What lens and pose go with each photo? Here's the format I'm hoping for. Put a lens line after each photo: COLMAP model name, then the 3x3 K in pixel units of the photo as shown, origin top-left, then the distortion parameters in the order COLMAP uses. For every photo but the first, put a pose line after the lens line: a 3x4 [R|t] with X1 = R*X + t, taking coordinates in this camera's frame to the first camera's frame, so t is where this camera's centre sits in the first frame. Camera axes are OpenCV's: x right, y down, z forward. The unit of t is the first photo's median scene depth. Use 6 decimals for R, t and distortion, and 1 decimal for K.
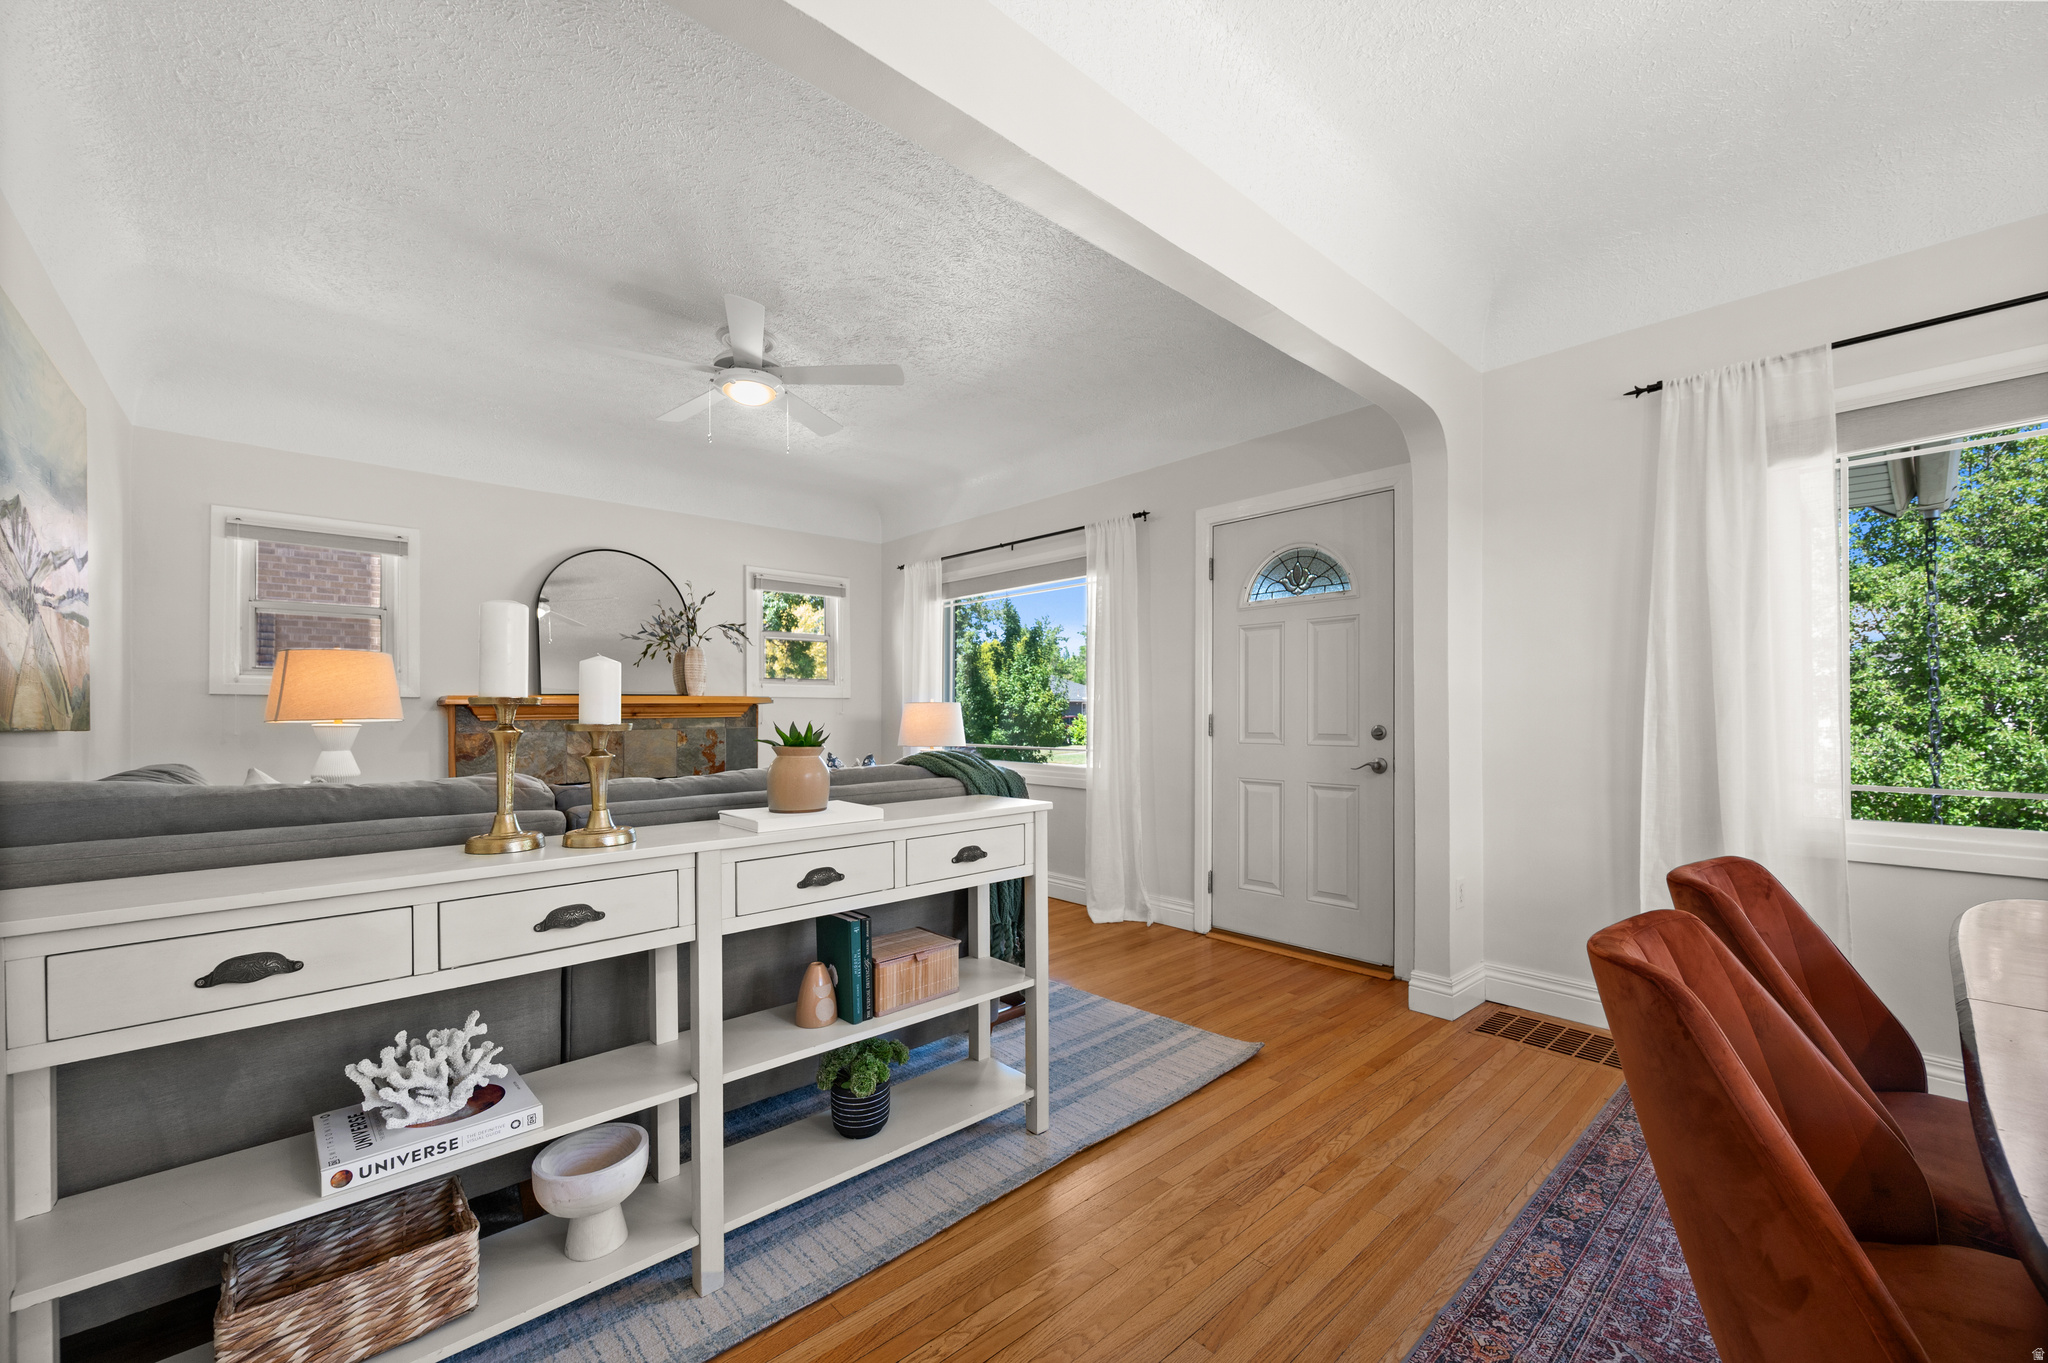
lens RADIAL K [[823.1, 0, 1036.4], [0, 823.1, 708.0], [0, 0, 1]] dist [-0.000671, 0.000103]
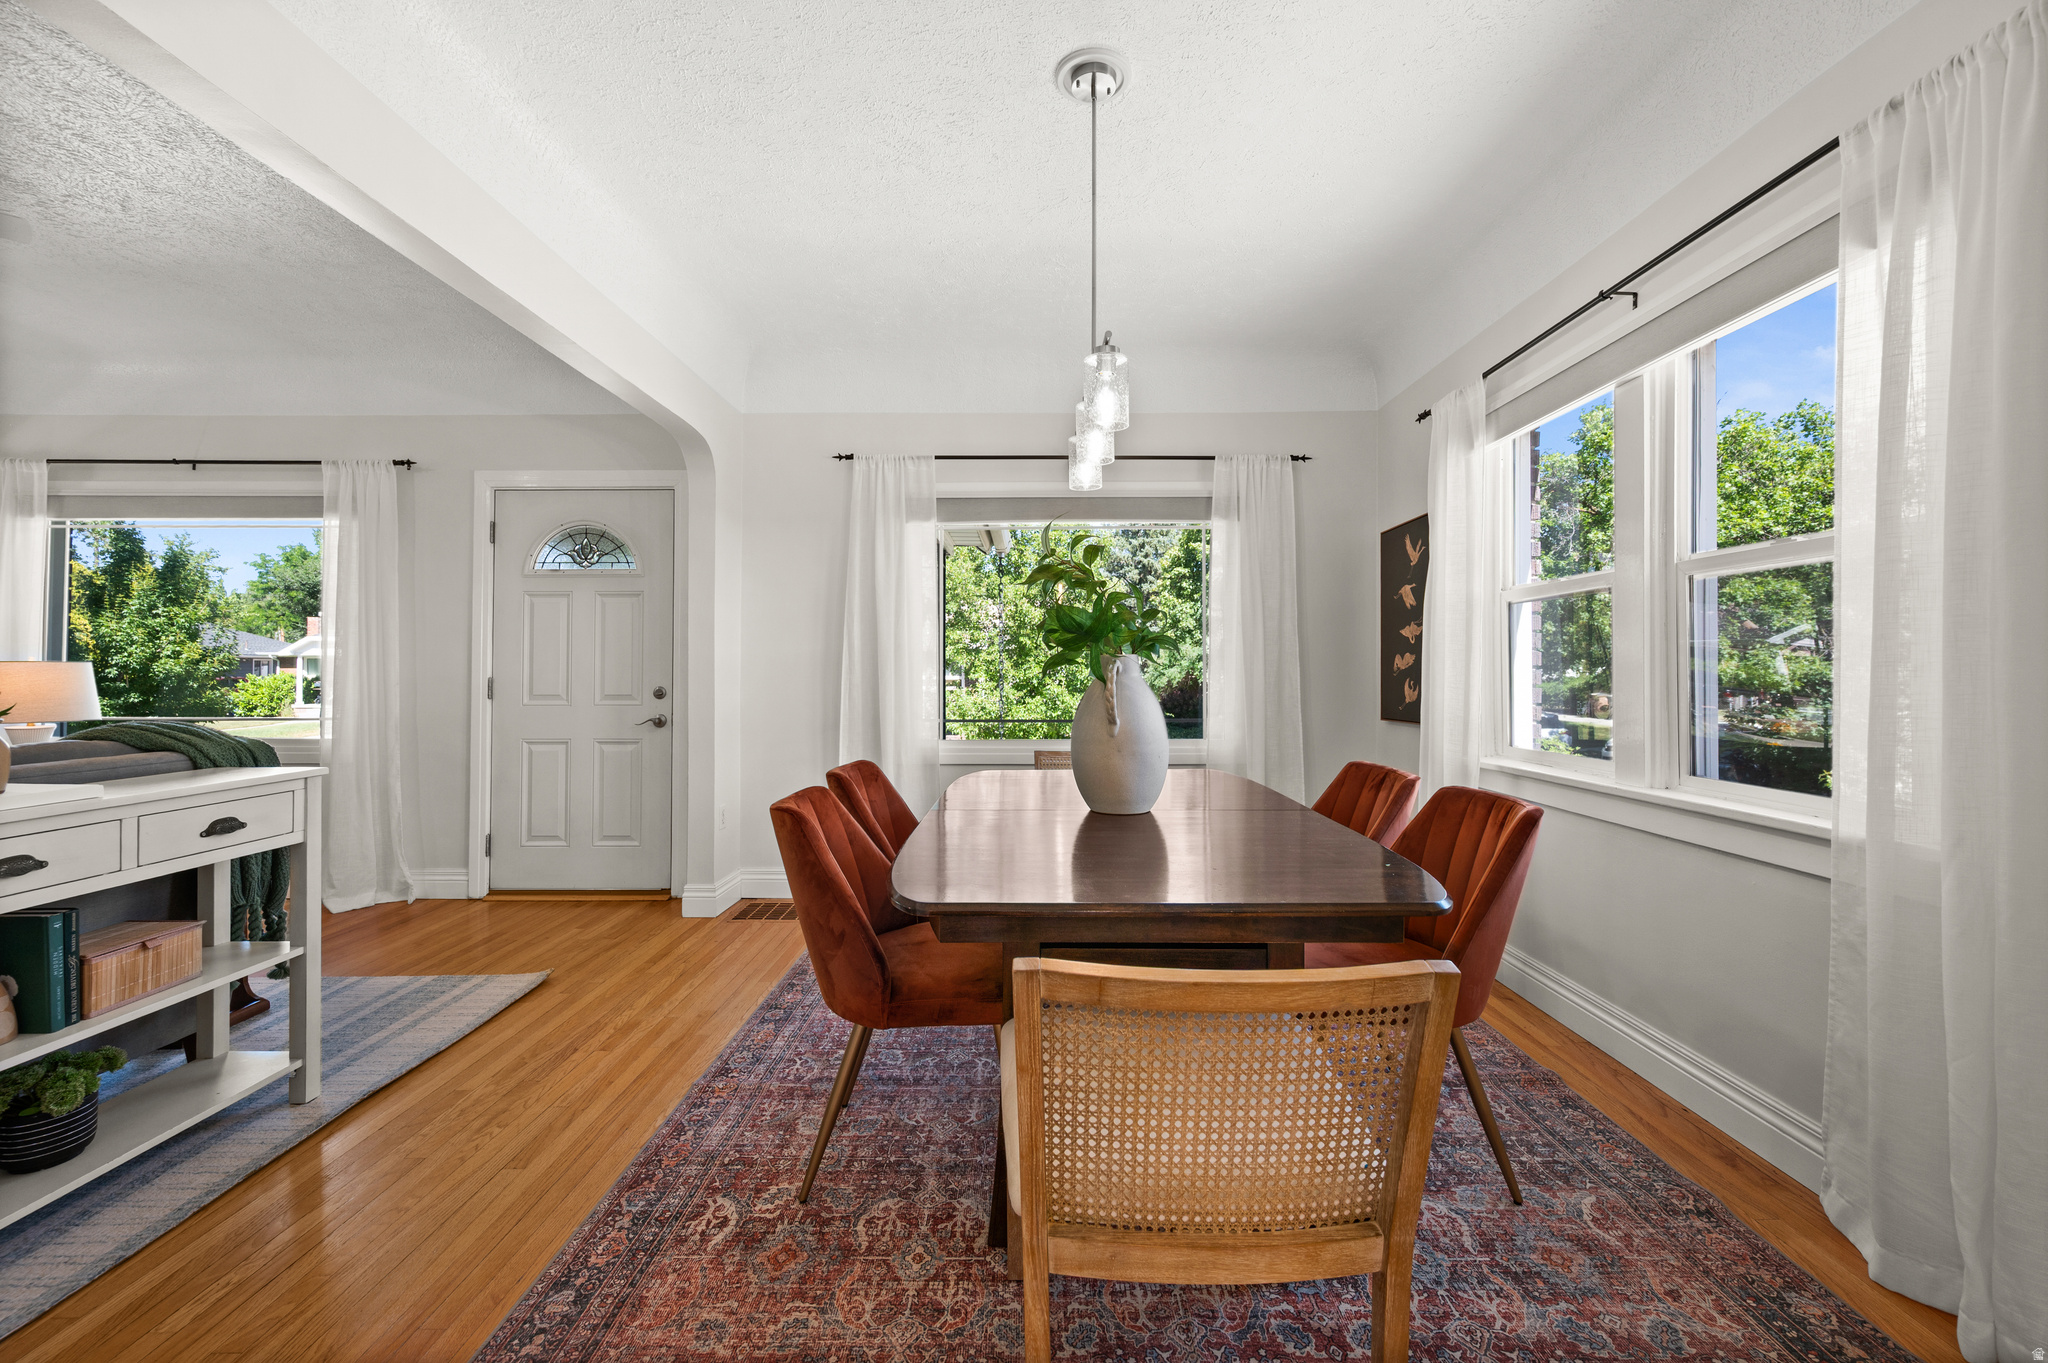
lens RADIAL K [[823.1, 0, 1027.8], [0, 823.1, 663.5], [0, 0, 1]] dist [-0.000671, 0.000103]
pose [[0.688411, 0.009442, 0.725259, -0.098672], [-0.005114, 0.999954, -0.008164, -0.006595], [-0.725303, 0.001911, 0.688427, -0.251215]]
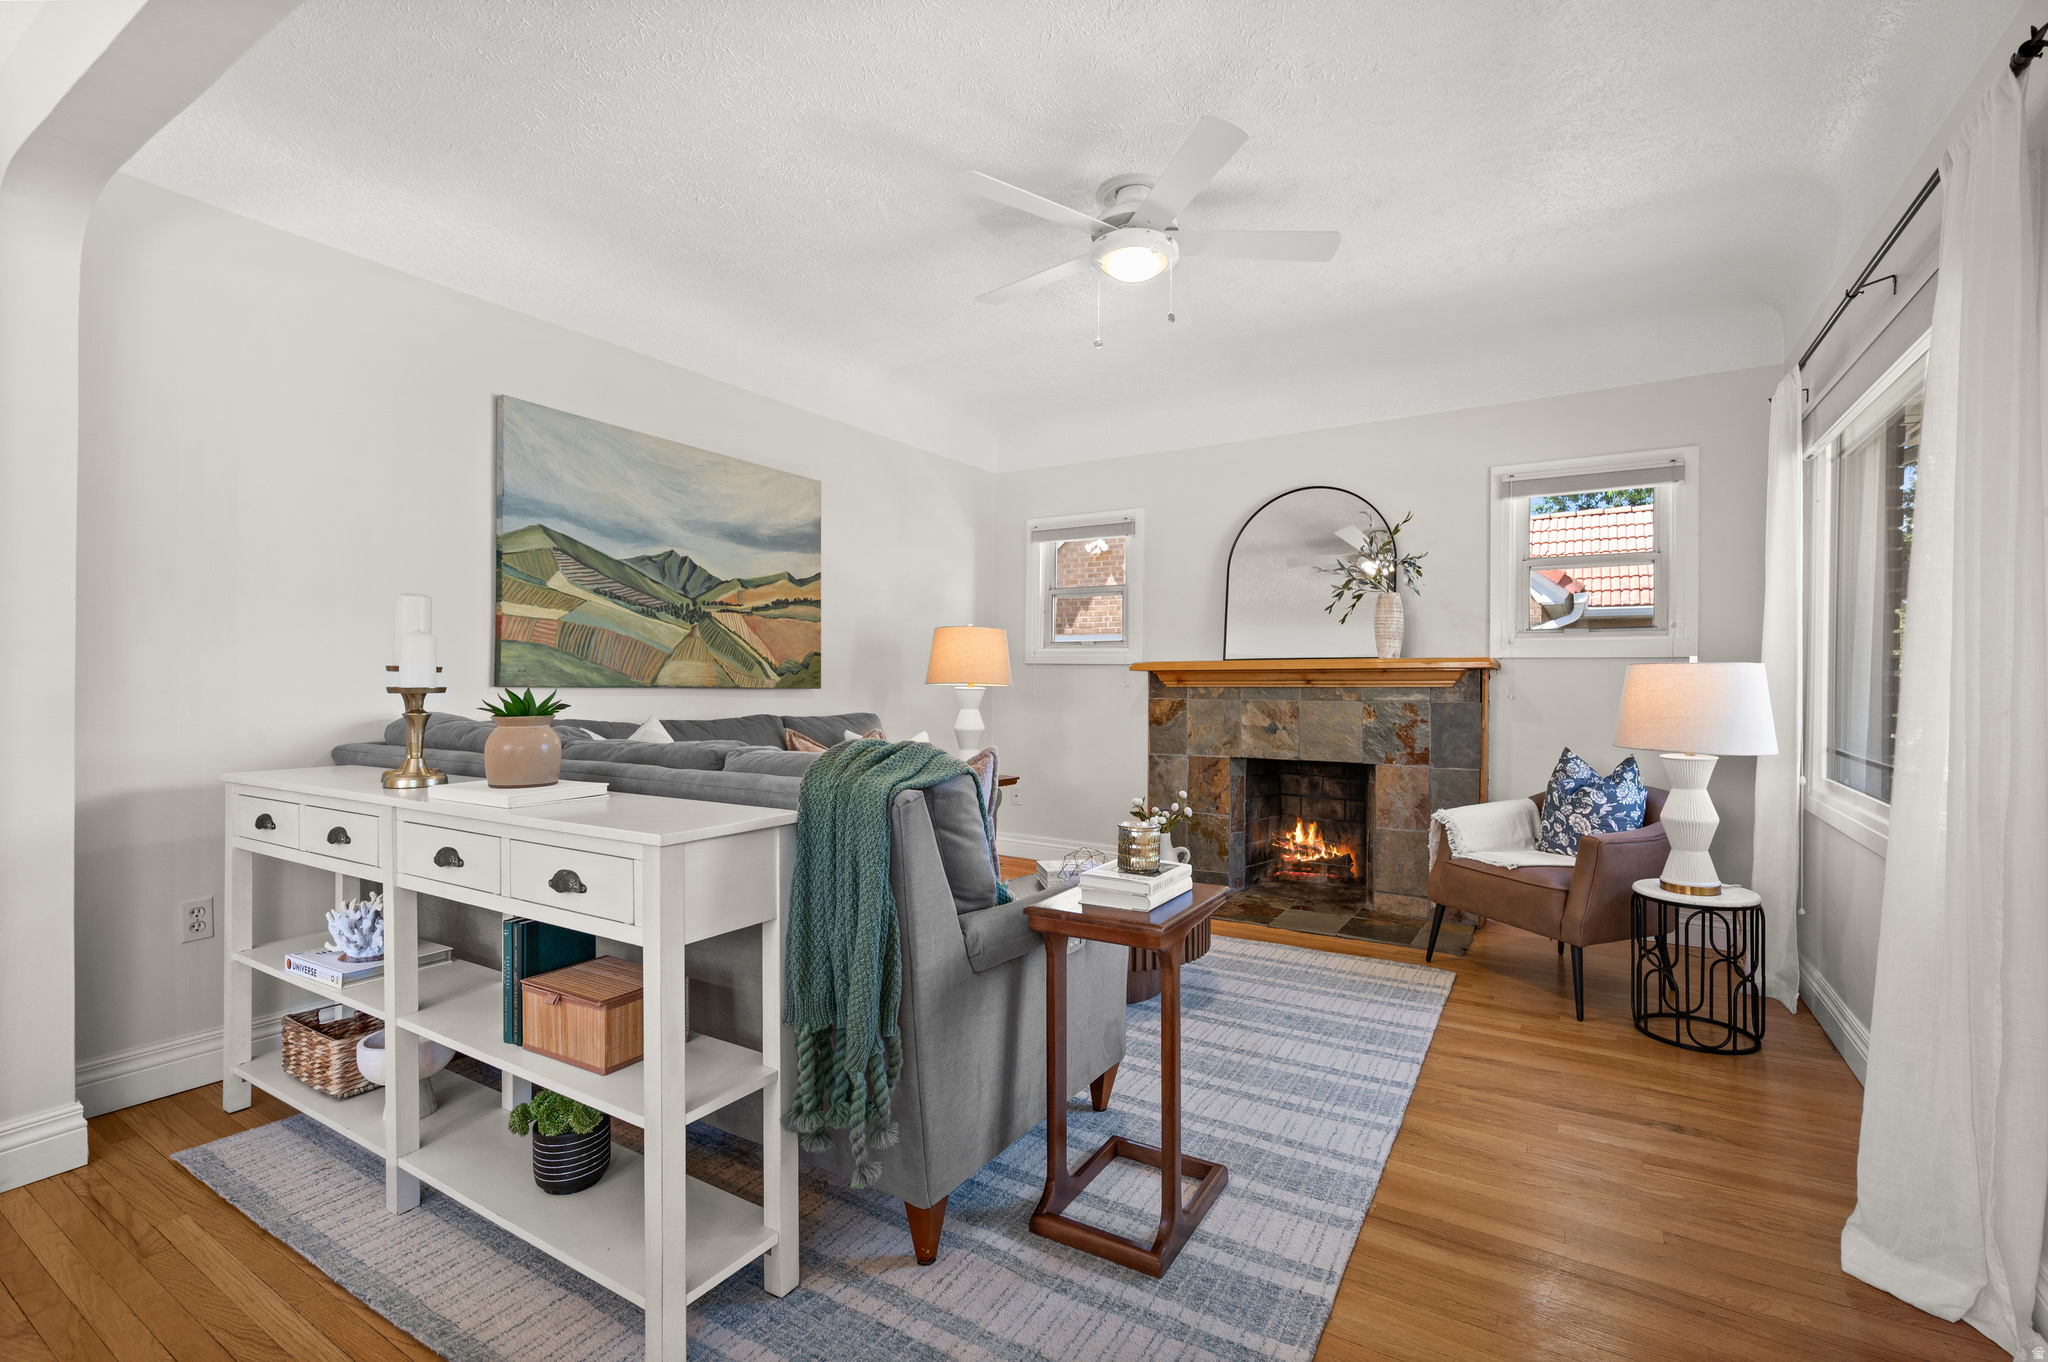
lens RADIAL K [[909.2, 0, 1021.7], [0, 909.2, 676.7], [0, 0, 1]] dist [-0.000146, -0.000611]
pose [[0.260905, 0.002865, -0.965360, 0.576902], [-0.000579, 0.999996, 0.002812, 0.000449], [0.965364, -0.000174, 0.260906, 0.882231]]
